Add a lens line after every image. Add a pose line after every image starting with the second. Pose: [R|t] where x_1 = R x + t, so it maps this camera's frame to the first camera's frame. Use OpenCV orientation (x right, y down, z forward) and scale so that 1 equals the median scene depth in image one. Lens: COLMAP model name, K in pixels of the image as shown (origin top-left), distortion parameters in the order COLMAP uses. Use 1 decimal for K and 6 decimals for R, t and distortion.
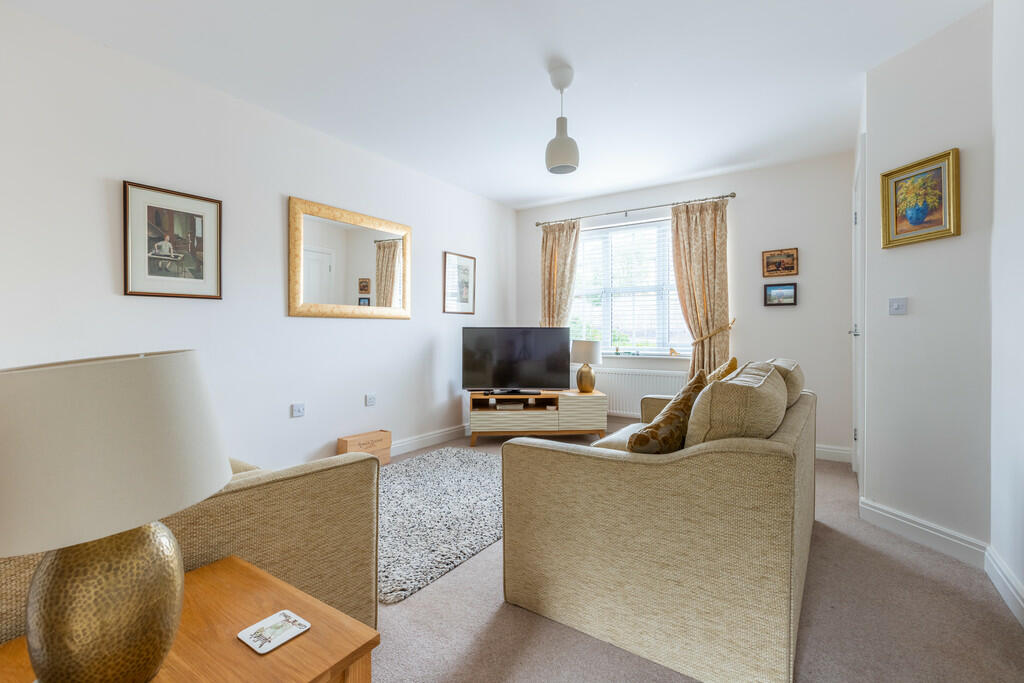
lens RADIAL K [[478.9, 0, 517.4], [0, 478.9, 338.0], [0, 0, 1]] dist [-0.000038, 0.016630]
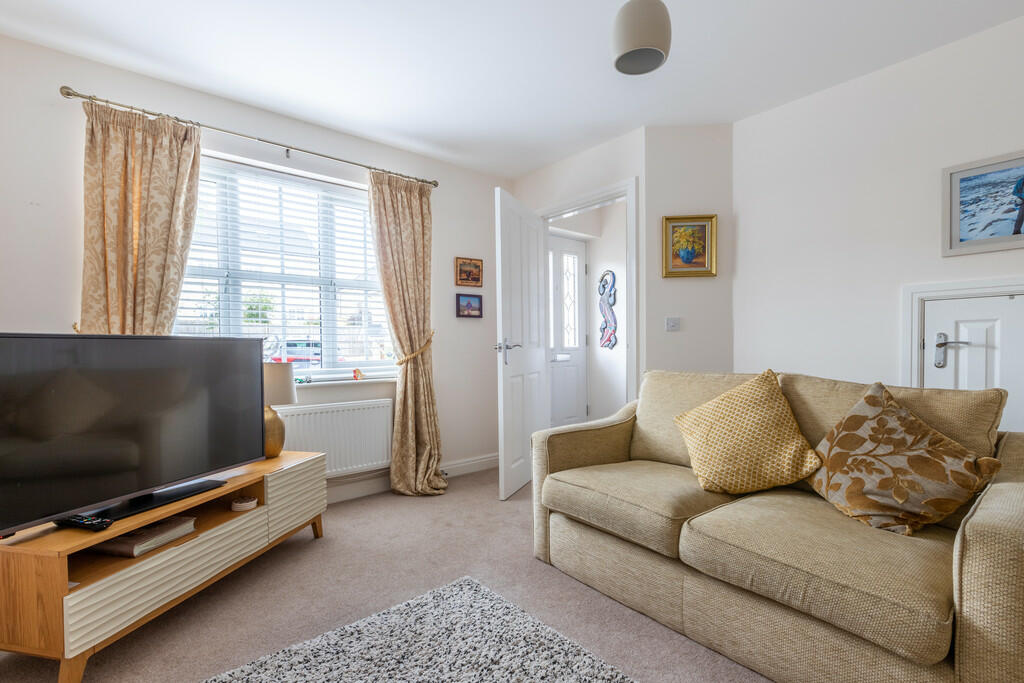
lens RADIAL K [[478.9, 0, 517.4], [0, 478.9, 338.0], [0, 0, 1]] dist [-0.000038, 0.016630]
pose [[0.280625, 0.013894, 0.959717, -0.313094], [0.015600, 0.999697, -0.019034, -0.007341], [-0.959691, 0.020313, 0.280323, 0.612384]]
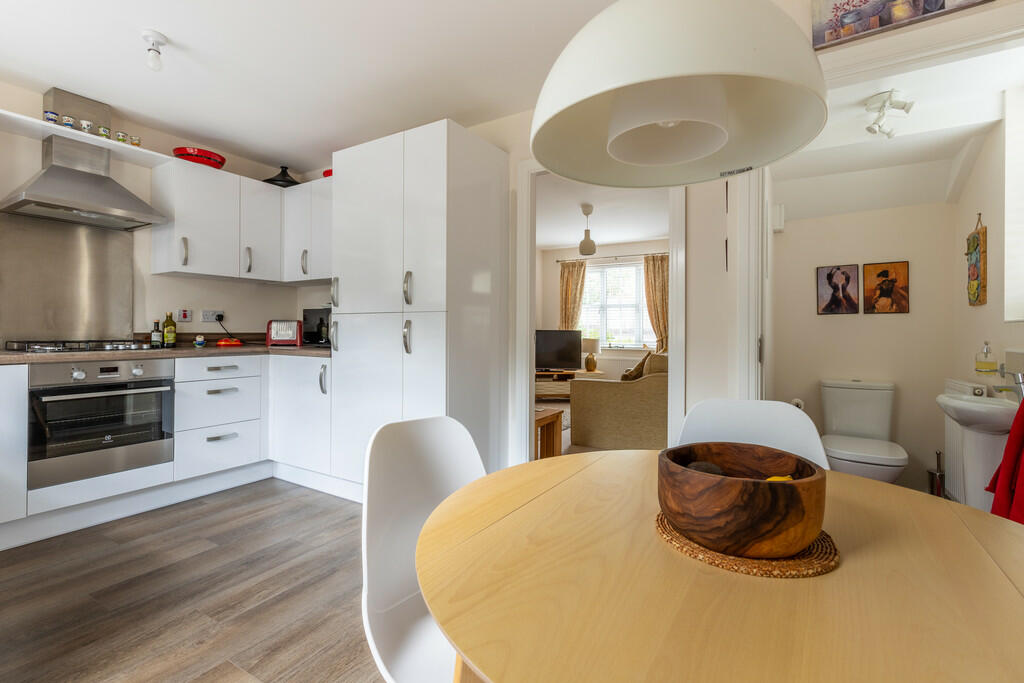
lens RADIAL K [[478.9, 0, 517.4], [0, 478.9, 338.0], [0, 0, 1]] dist [-0.000038, 0.016630]
pose [[0.999416, 0.001917, 0.034106, -0.165111], [-0.002181, 0.999968, 0.007691, -0.009099], [-0.034090, -0.007761, 0.999389, -0.619202]]
